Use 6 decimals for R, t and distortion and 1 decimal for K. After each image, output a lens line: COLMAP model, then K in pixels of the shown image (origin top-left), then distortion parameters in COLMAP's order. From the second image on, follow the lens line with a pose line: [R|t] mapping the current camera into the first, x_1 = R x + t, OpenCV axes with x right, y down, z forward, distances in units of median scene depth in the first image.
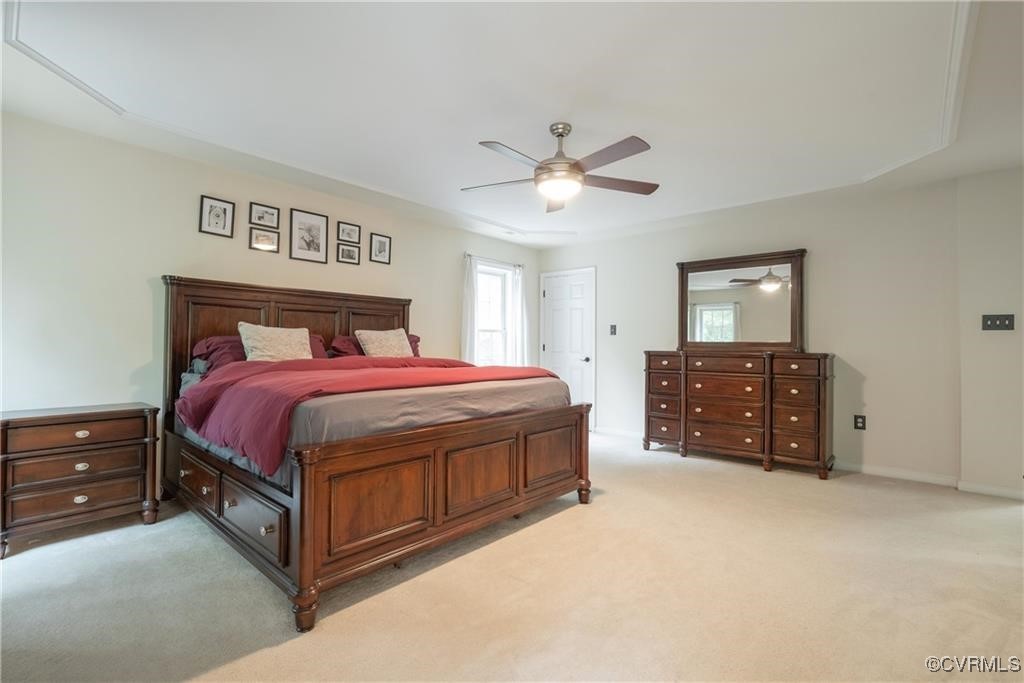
lens RADIAL K [[463.2, 0, 511.9], [0, 463.2, 342.2], [0, 0, 1]] dist [0.002746, 0.000490]
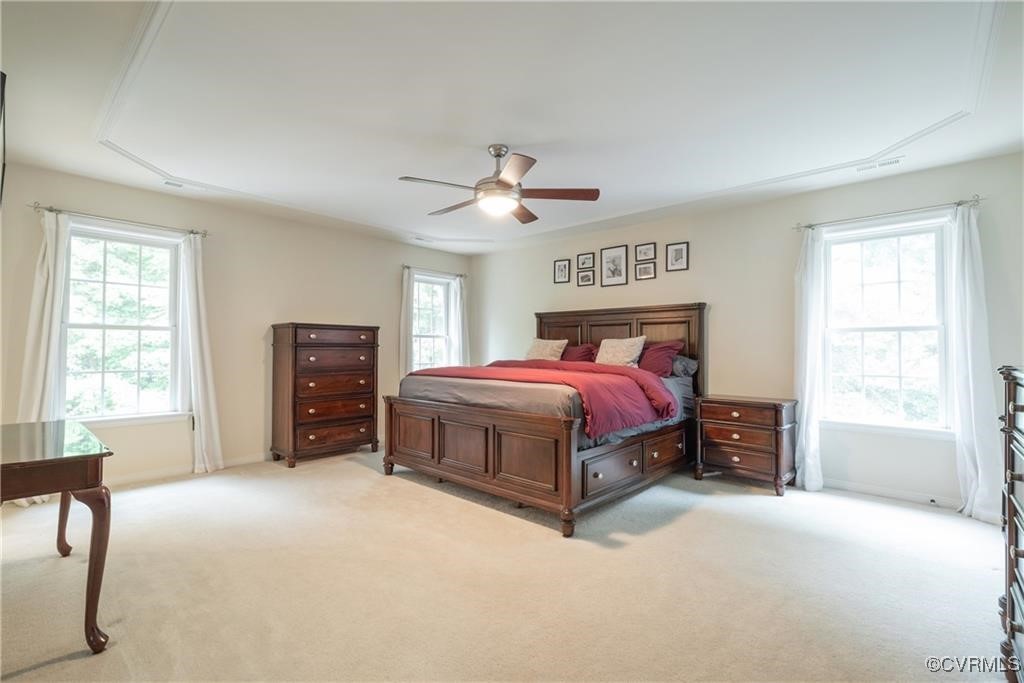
lens RADIAL K [[463.2, 0, 516.9], [0, 463.2, 341.9], [0, 0, 1]] dist [0.002746, 0.000490]
pose [[-0.010891, -0.022810, -0.999680, 0.825713], [0.003073, 0.999734, -0.022845, 0.007752], [0.999936, -0.003321, -0.010818, 0.743216]]
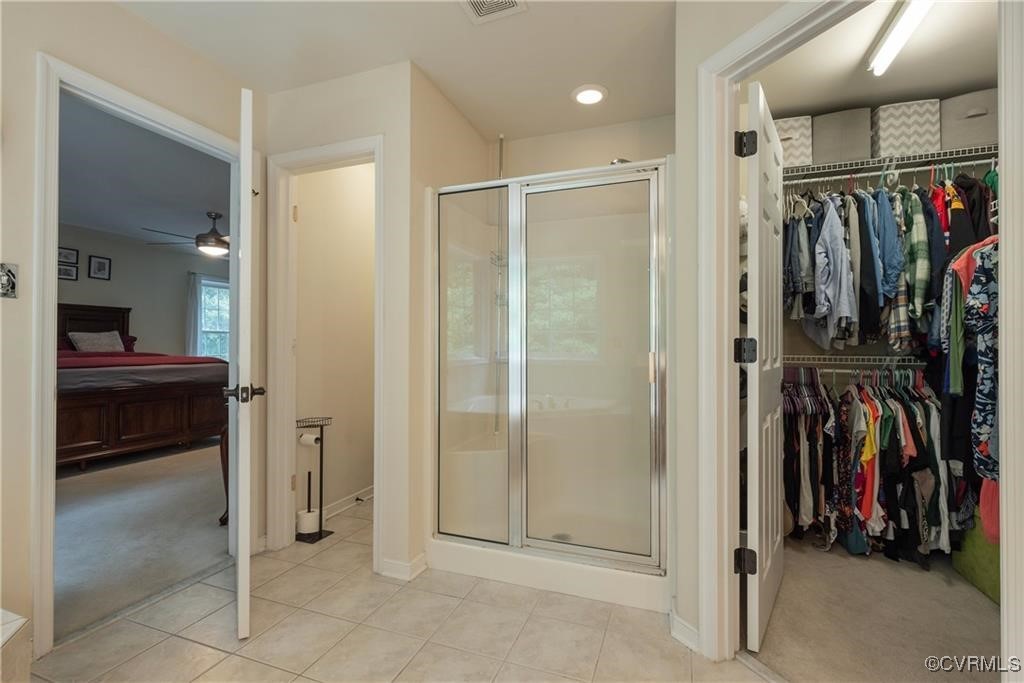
lens RADIAL K [[463.2, 0, 514.6], [0, 463.2, 344.1], [0, 0, 1]] dist [0.002746, 0.000490]
pose [[0.932579, -0.000507, 0.360966, 0.361675], [-0.001187, 0.999989, 0.004471, 0.001062], [-0.360964, -0.004599, 0.932568, -0.685179]]
